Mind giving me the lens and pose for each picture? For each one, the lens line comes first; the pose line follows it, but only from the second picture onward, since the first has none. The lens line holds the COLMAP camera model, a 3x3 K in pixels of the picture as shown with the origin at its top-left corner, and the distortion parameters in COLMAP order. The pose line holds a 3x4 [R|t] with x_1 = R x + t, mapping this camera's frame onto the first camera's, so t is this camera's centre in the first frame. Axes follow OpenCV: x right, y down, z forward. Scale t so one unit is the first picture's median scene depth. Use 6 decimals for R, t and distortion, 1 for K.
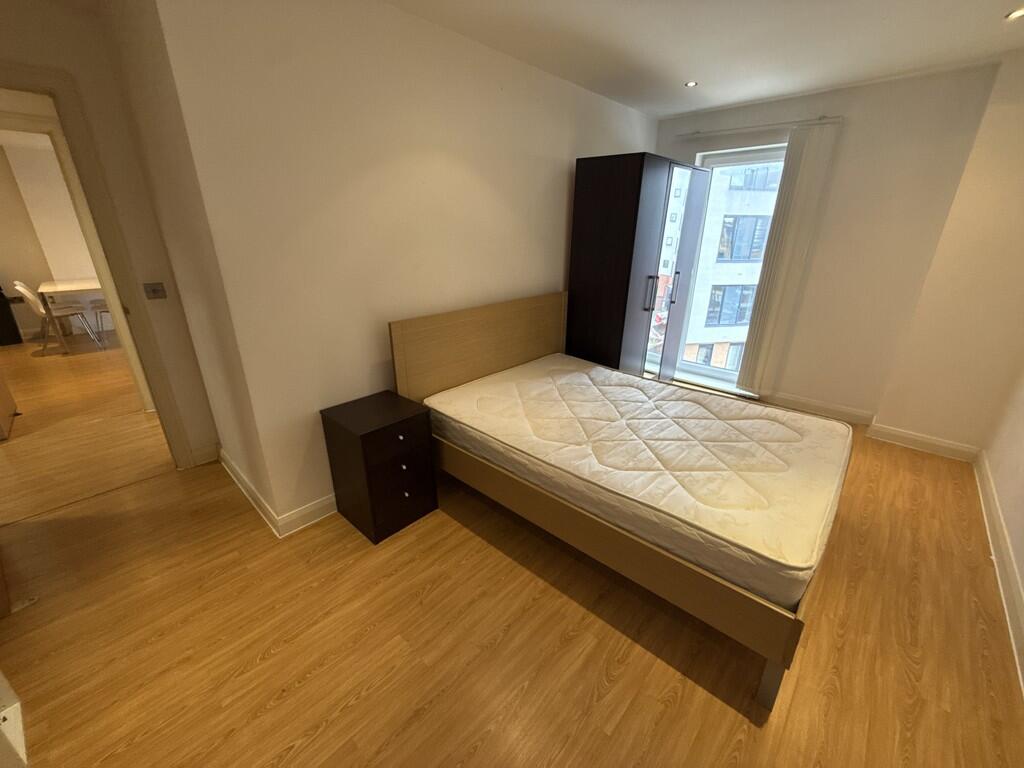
lens RADIAL K [[409.8, 0, 512.0], [0, 409.8, 384.0], [0, 0, 1]] dist [-0.000039, 0.000304]
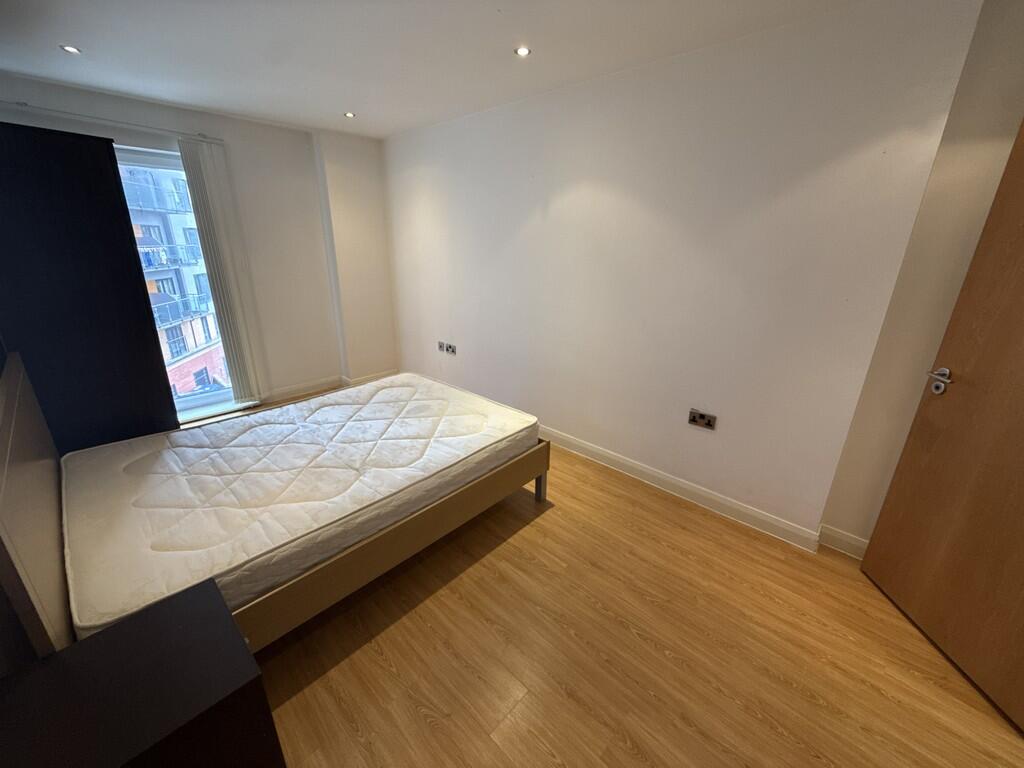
lens RADIAL K [[409.8, 0, 512.0], [0, 409.8, 384.0], [0, 0, 1]] dist [-0.000039, 0.000304]
pose [[0.007073, -0.332733, 0.942995, -0.667111], [0.339833, 0.887692, 0.310671, -0.216253], [-0.940459, 0.318264, 0.119353, 0.510293]]
